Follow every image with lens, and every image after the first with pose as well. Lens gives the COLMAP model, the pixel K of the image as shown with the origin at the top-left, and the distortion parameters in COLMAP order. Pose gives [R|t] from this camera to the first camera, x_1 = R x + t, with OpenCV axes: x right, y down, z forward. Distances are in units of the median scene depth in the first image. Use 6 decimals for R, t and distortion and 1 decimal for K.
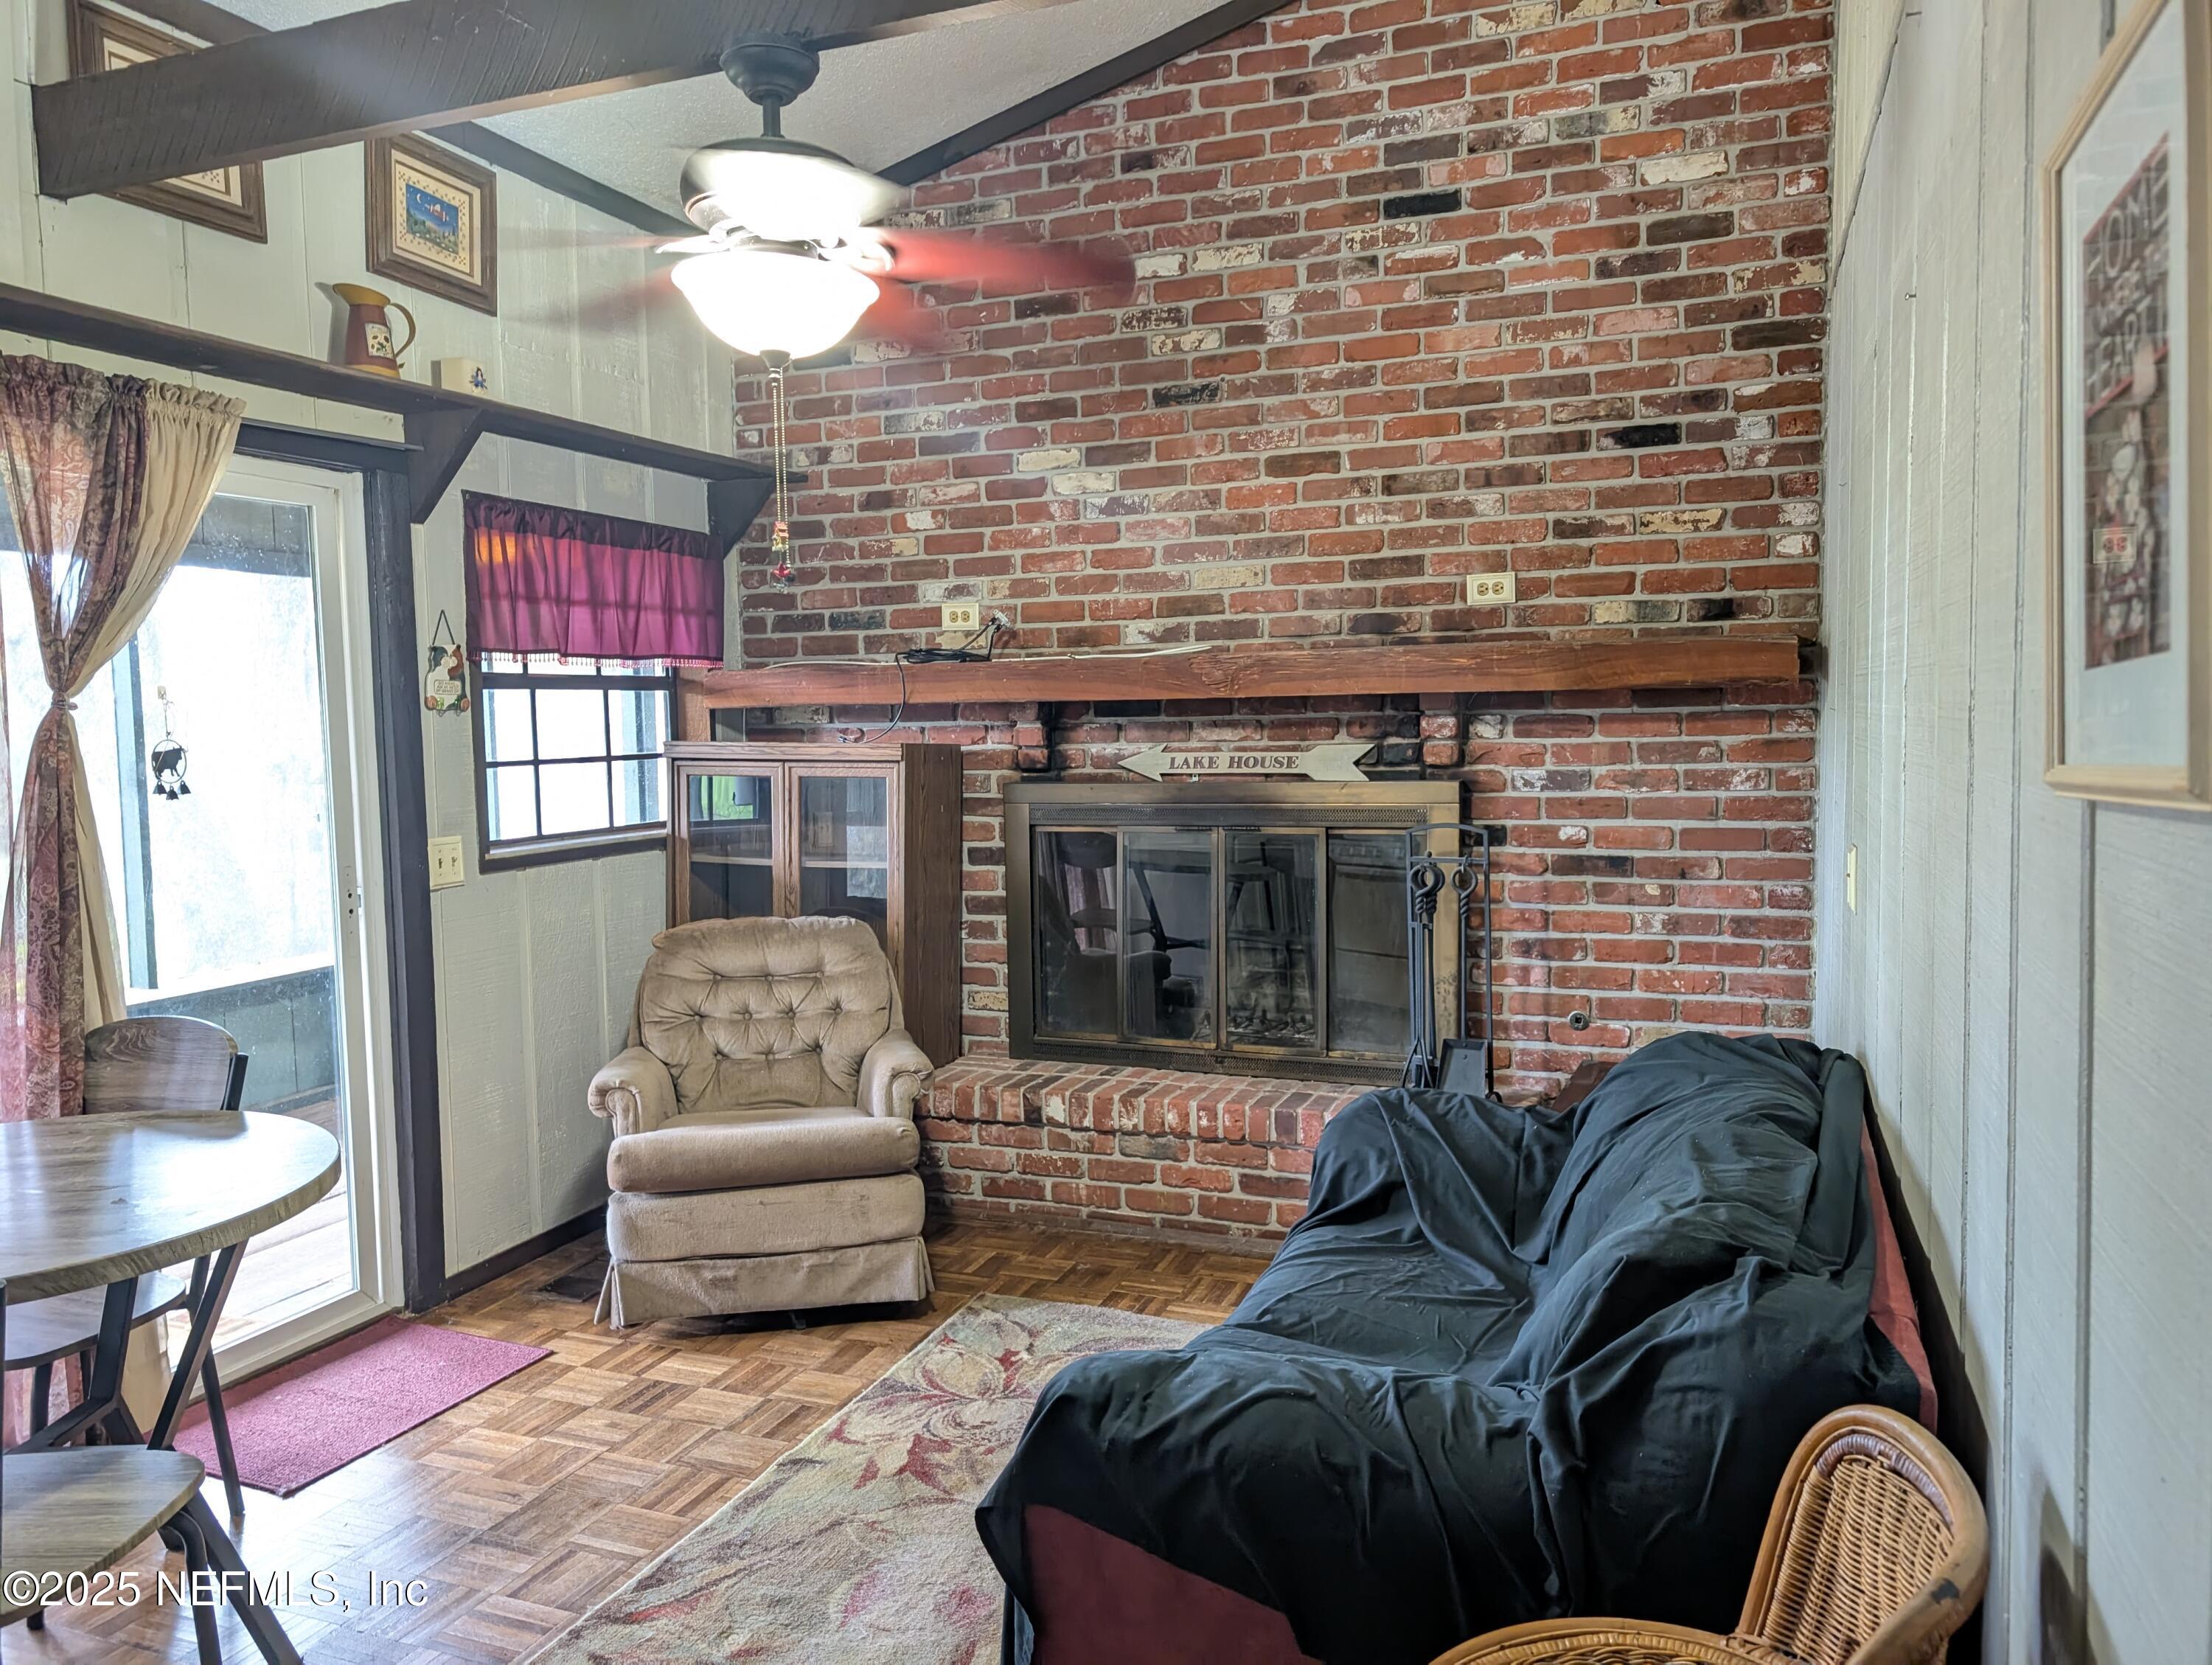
lens RADIAL K [[1570.0, 0, 1106.7], [0, 1570.0, 848.2], [0, 0, 1]] dist [0.068087, -0.143898]
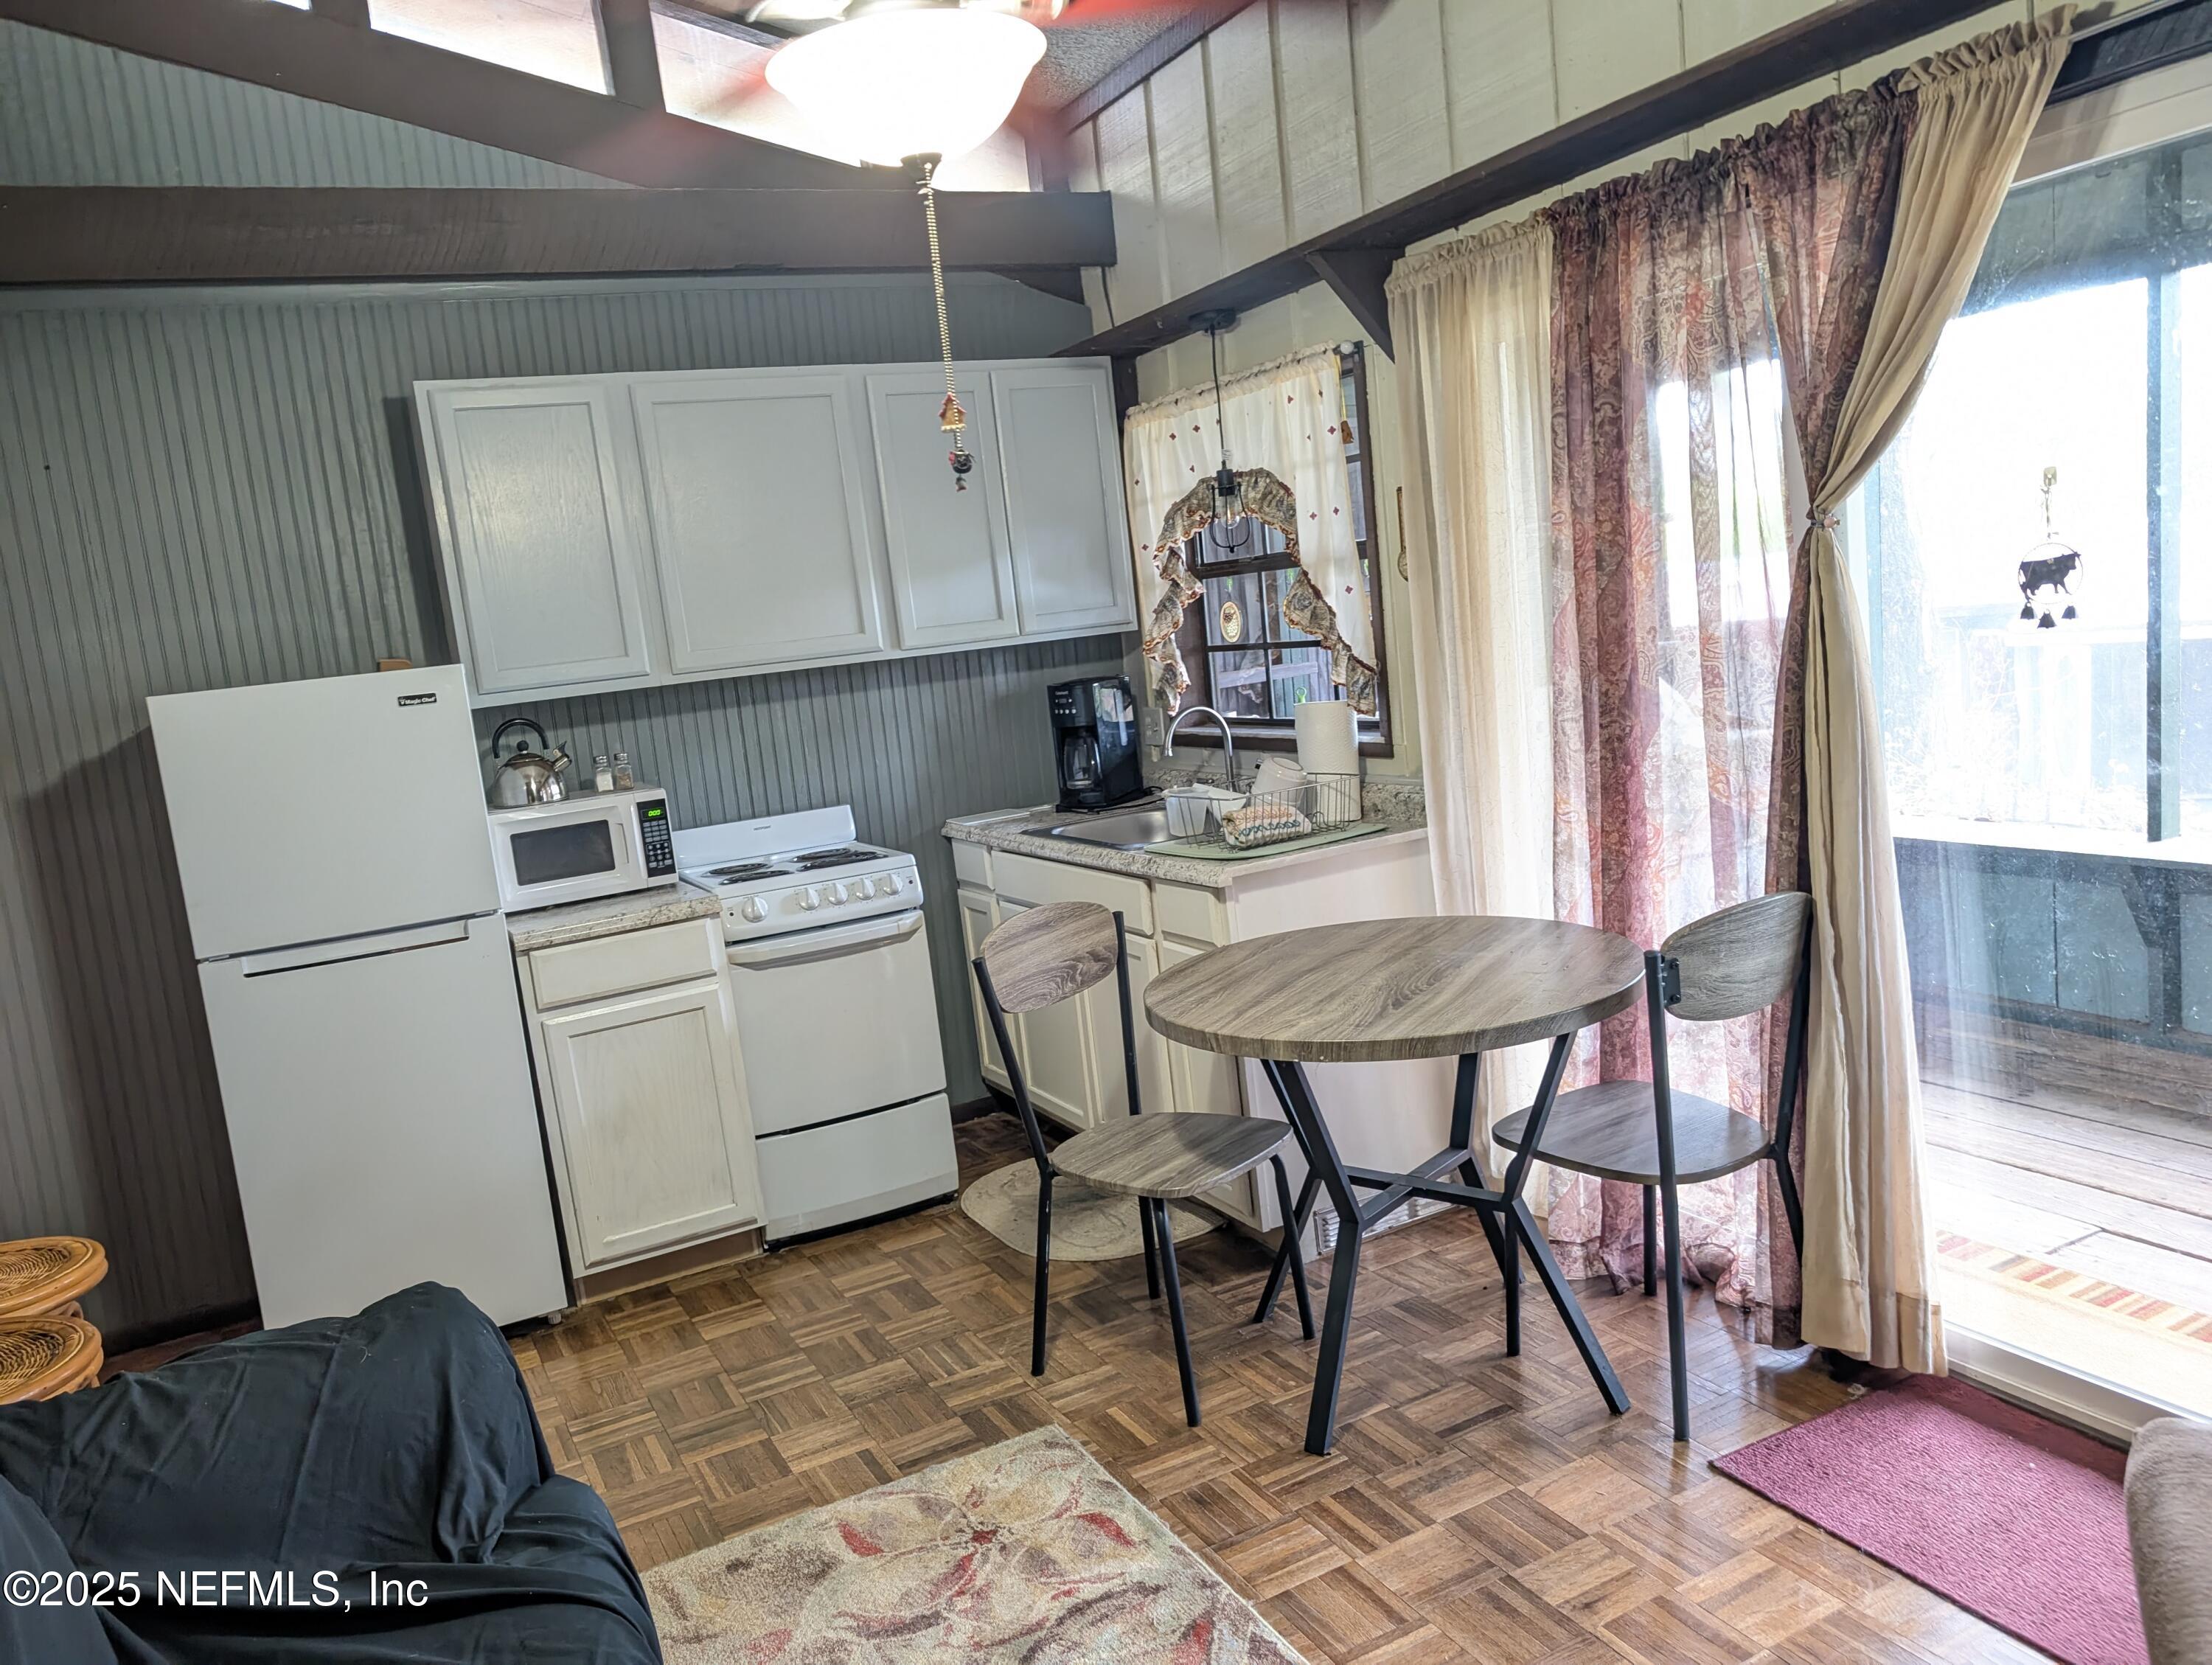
lens RADIAL K [[1588.0, 0, 1106.0], [0, 1588.0, 832.5], [0, 0, 1]] dist [0.013468, -0.010450]
pose [[-0.658946, 0.189946, -0.727813, 0.176809], [0.055996, 0.977293, 0.204358, -0.084221], [0.750103, 0.093906, -0.654620, 0.878698]]
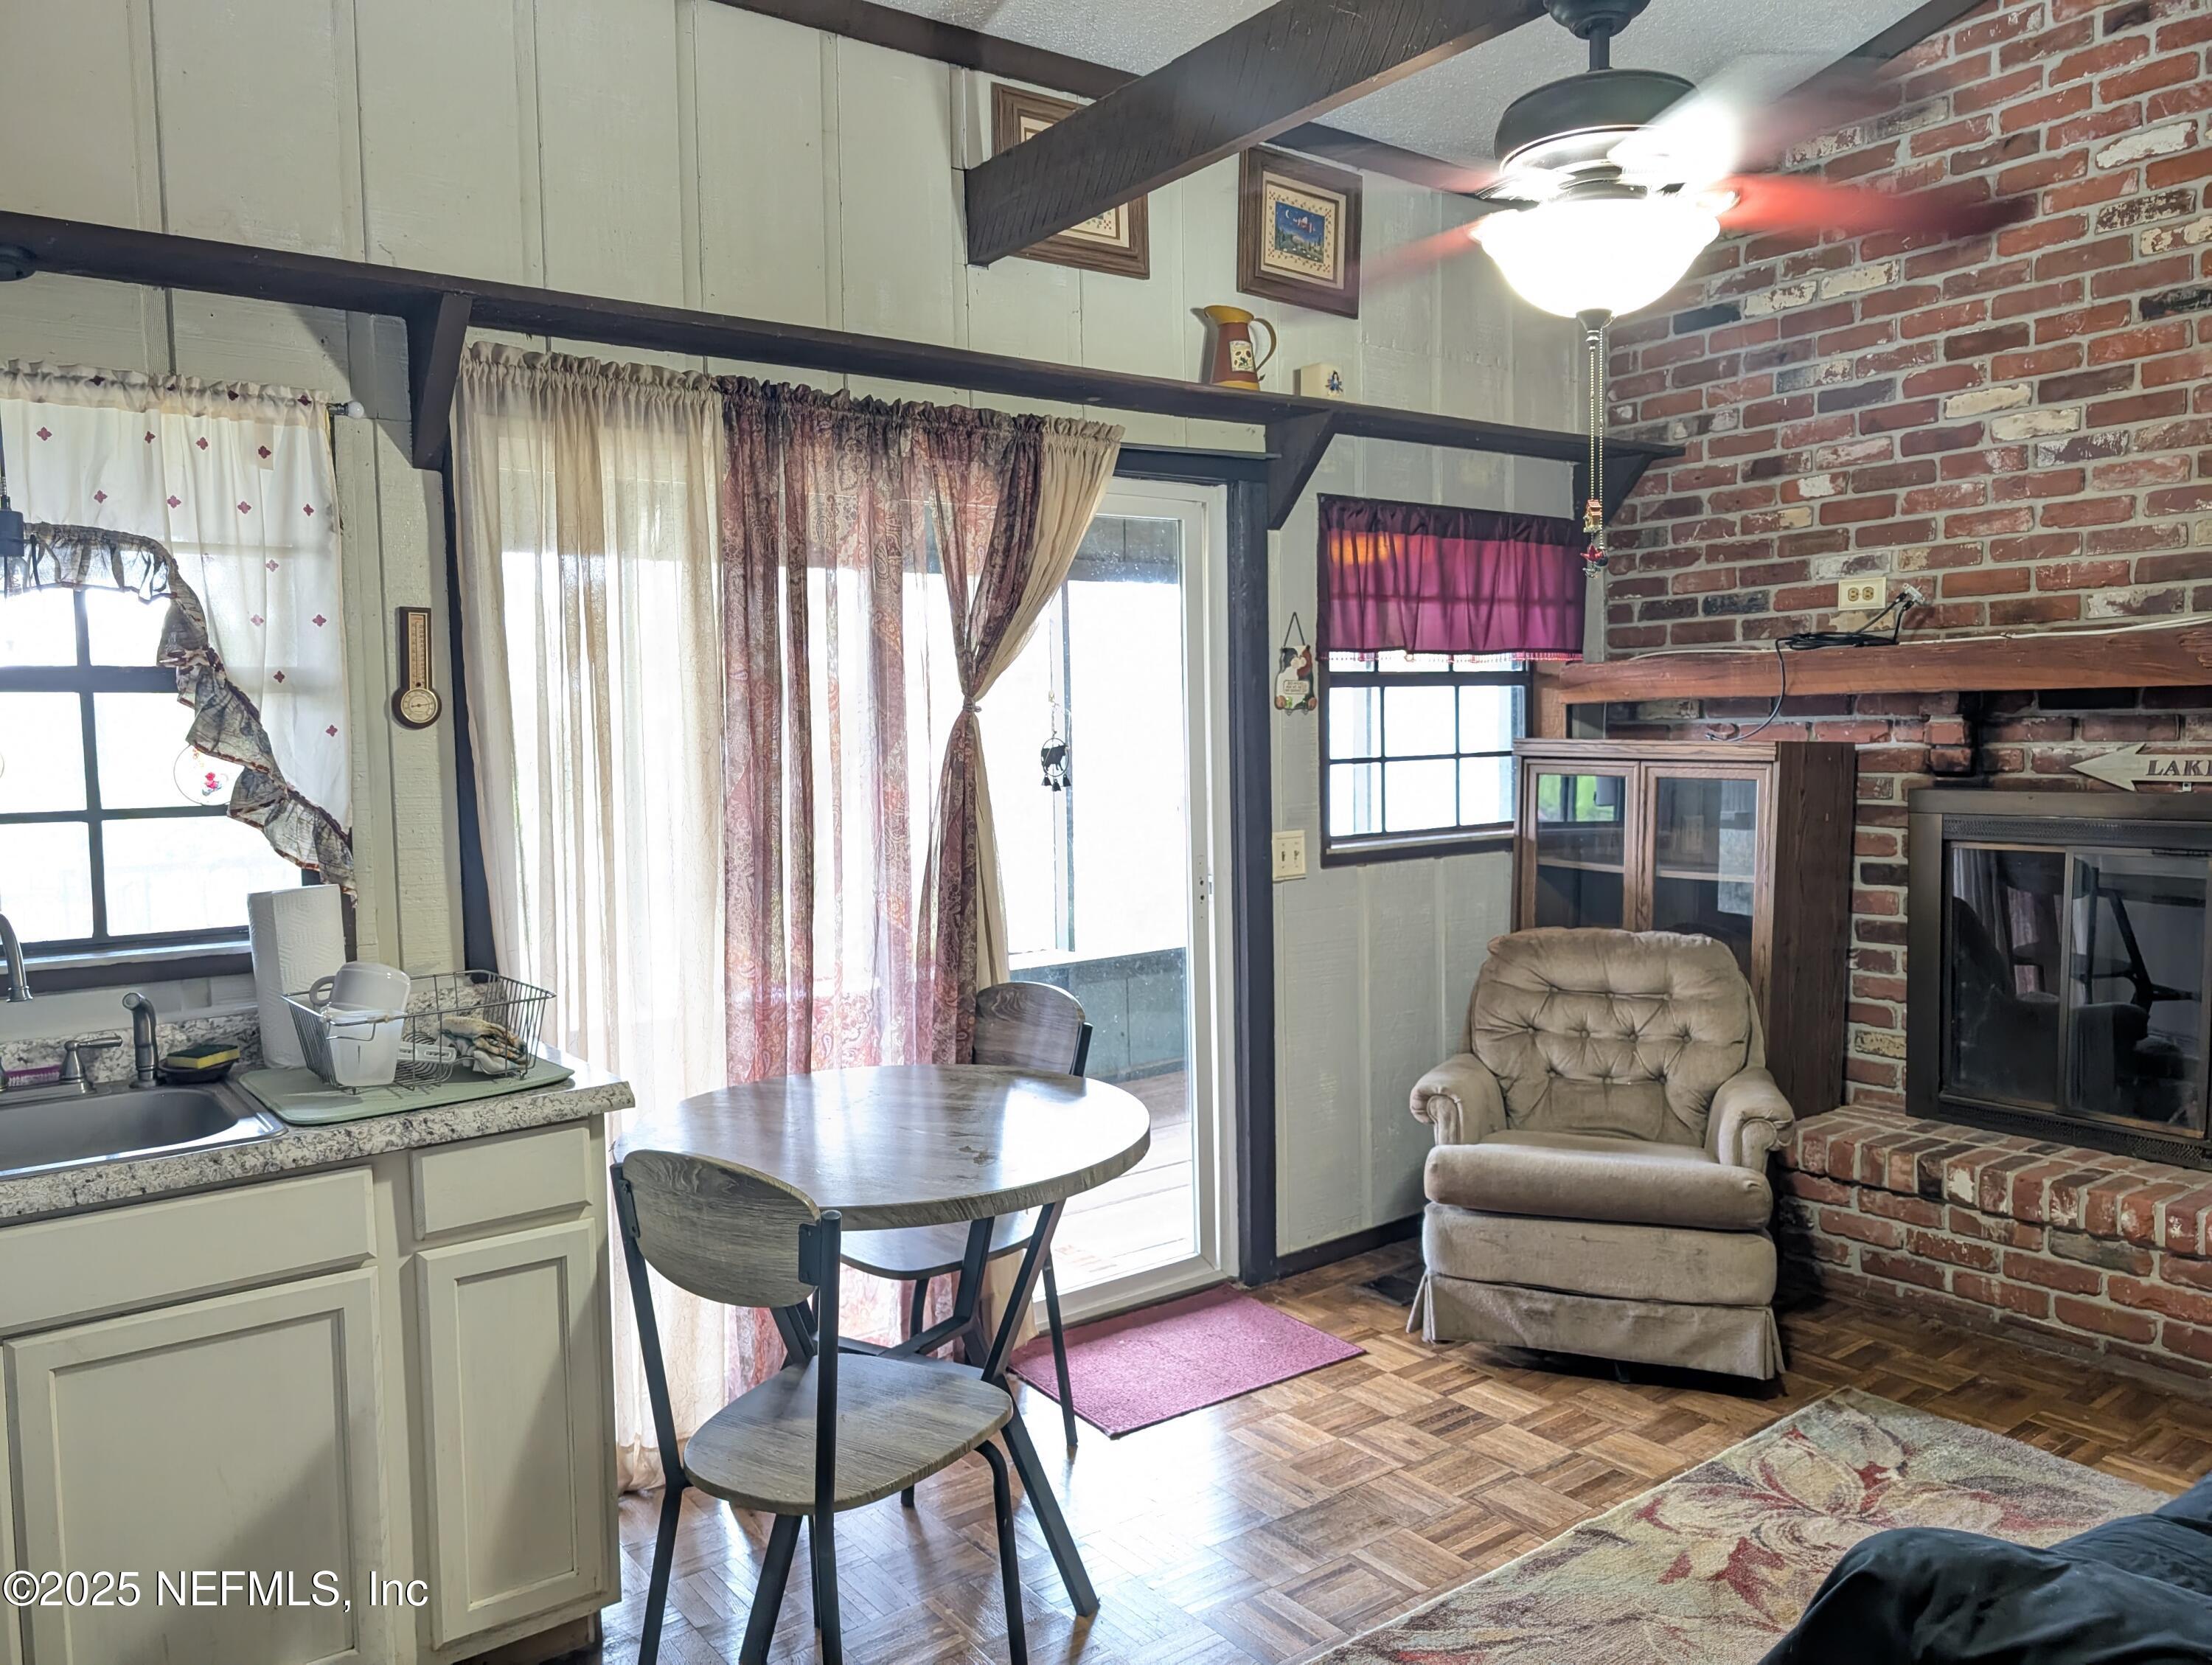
lens RADIAL K [[1588.0, 0, 1106.0], [0, 1588.0, 832.5], [0, 0, 1]] dist [0.013468, -0.010450]
pose [[0.844773, 0.036489, -0.533880, 0.029490], [-0.039447, 0.999204, 0.005875, -0.006594], [0.533669, 0.016097, 0.845540, 0.051077]]
